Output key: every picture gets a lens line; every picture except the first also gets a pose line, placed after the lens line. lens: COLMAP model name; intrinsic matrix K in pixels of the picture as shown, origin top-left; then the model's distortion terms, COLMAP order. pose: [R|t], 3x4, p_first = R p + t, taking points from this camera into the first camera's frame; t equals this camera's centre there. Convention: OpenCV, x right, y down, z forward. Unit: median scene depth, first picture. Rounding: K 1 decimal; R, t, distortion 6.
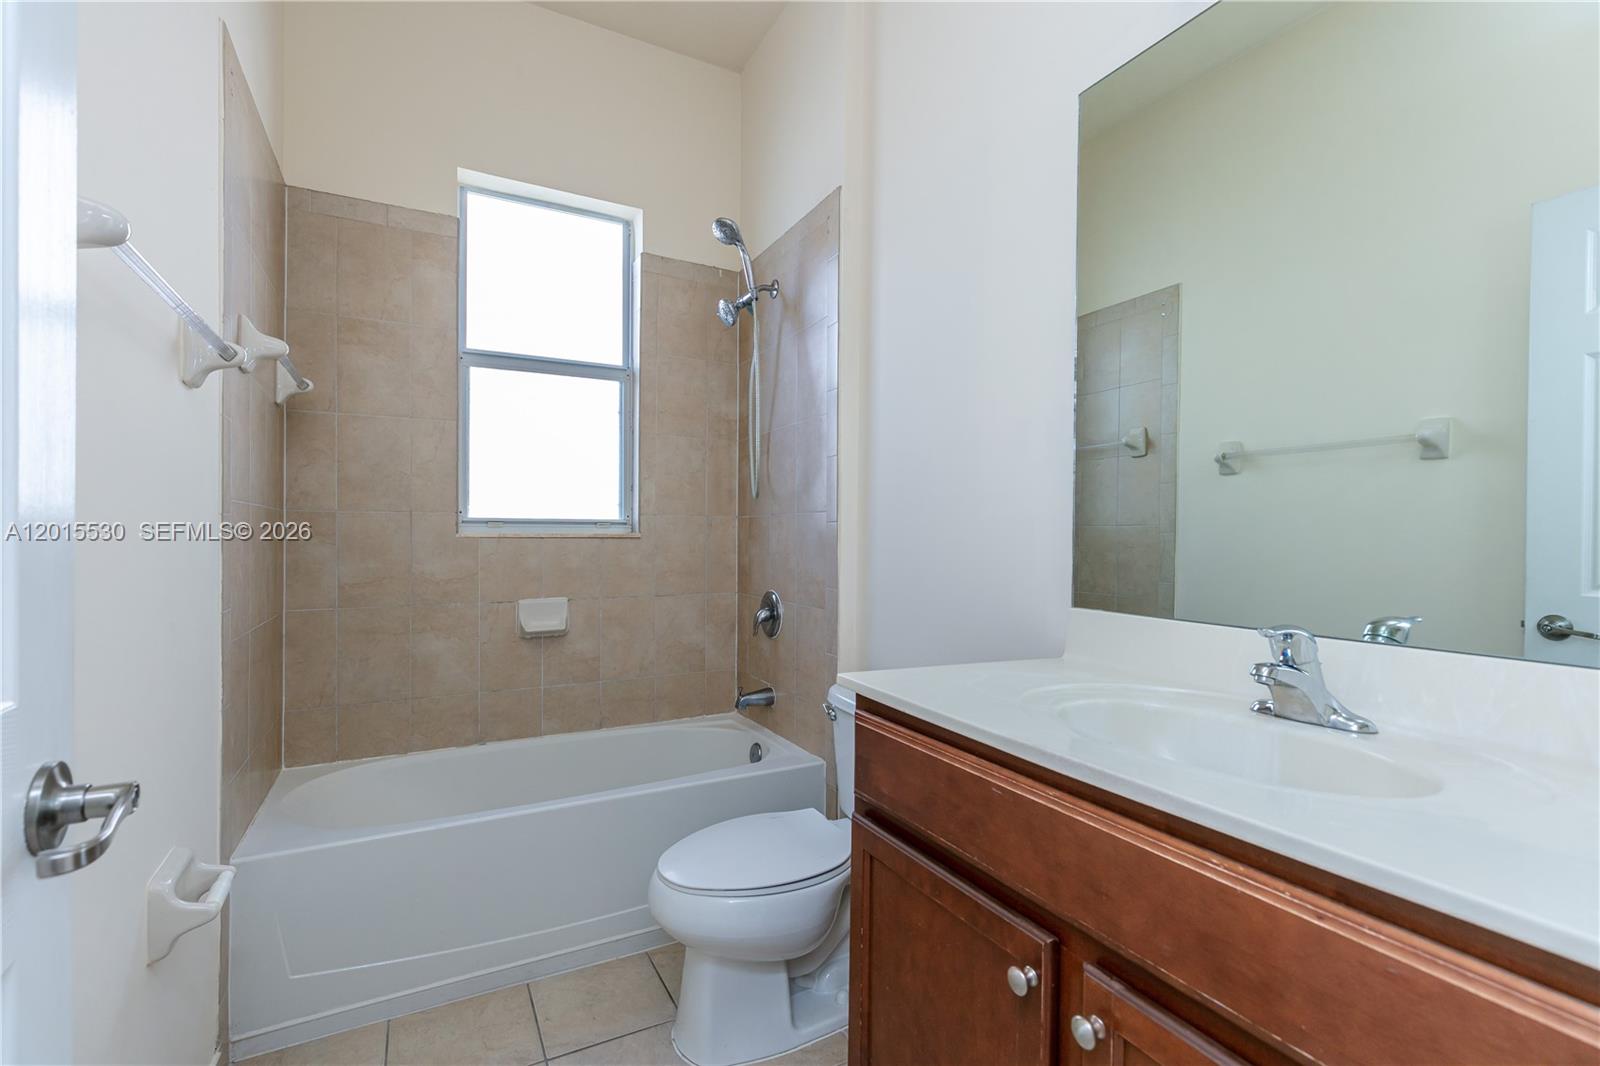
lens RADIAL K [[707.9, 0, 794.9], [0, 707.9, 540.2], [0, 0, 1]] dist [0.000765, -0.001275]
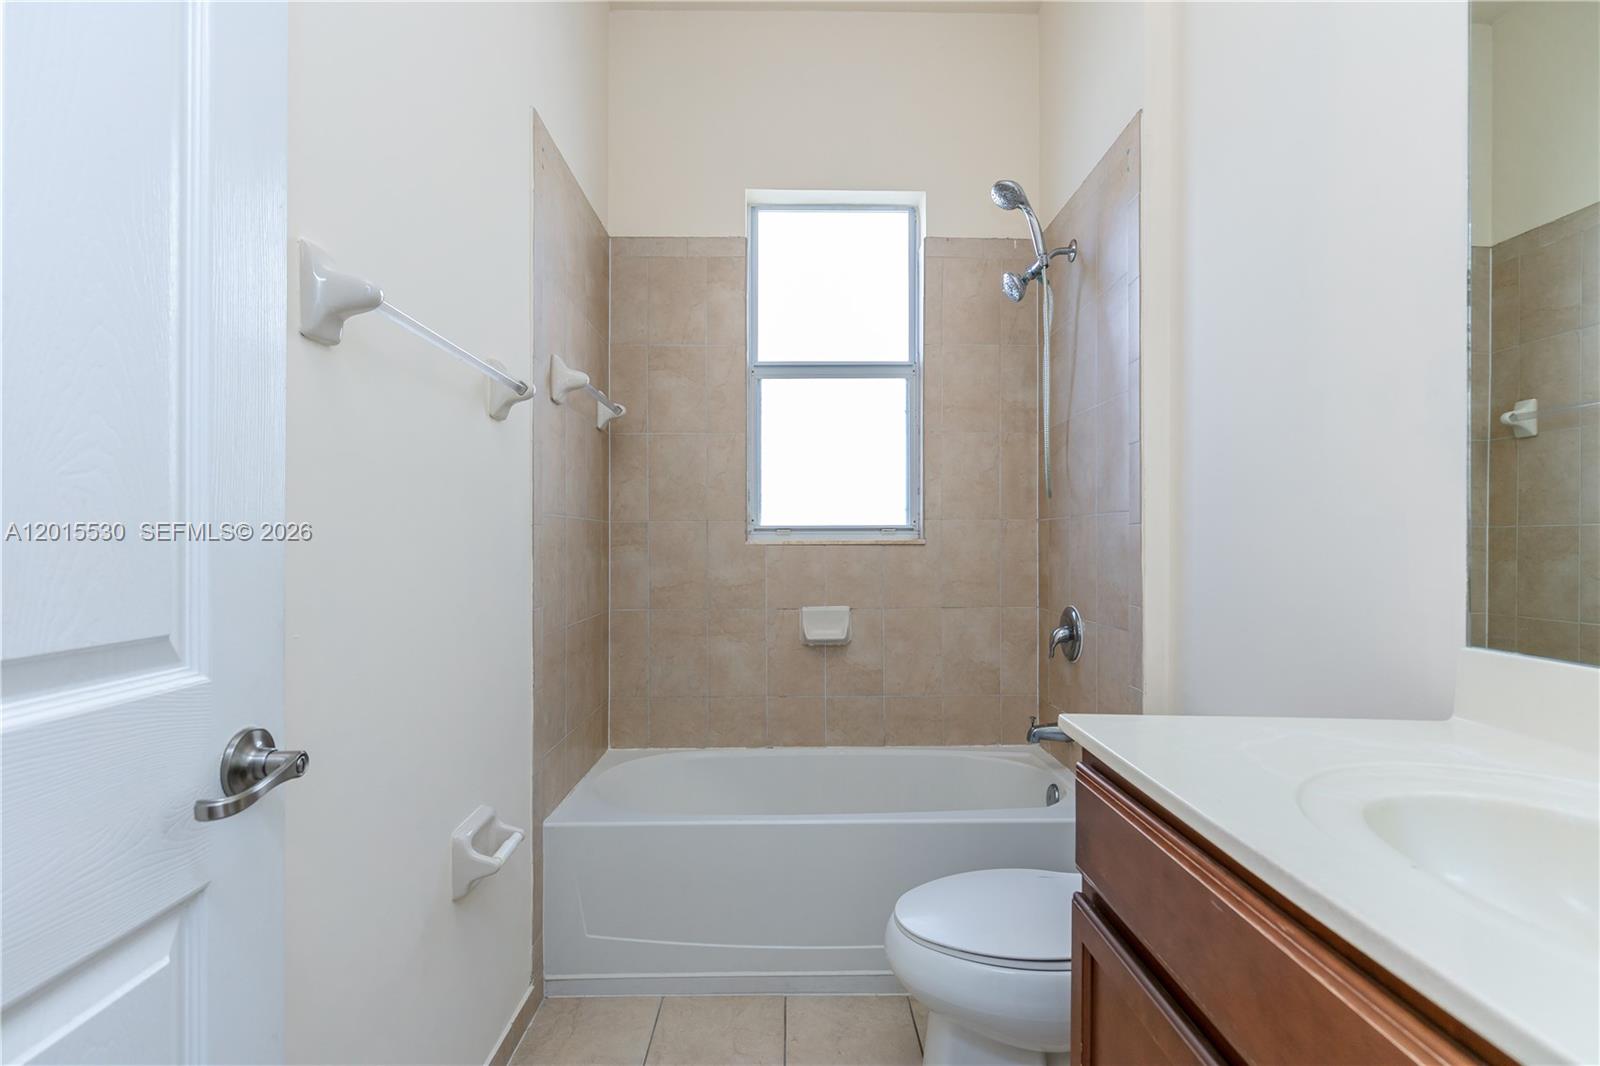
lens RADIAL K [[752.7, 0, 795.7], [0, 752.7, 540.9], [0, 0, 1]] dist [-0.004104, -0.000313]
pose [[0.892099, -0.006938, -0.451787, 0.089682], [0.003519, 0.999958, -0.008408, -0.000352], [0.451827, 0.005911, 0.892086, 0.053405]]
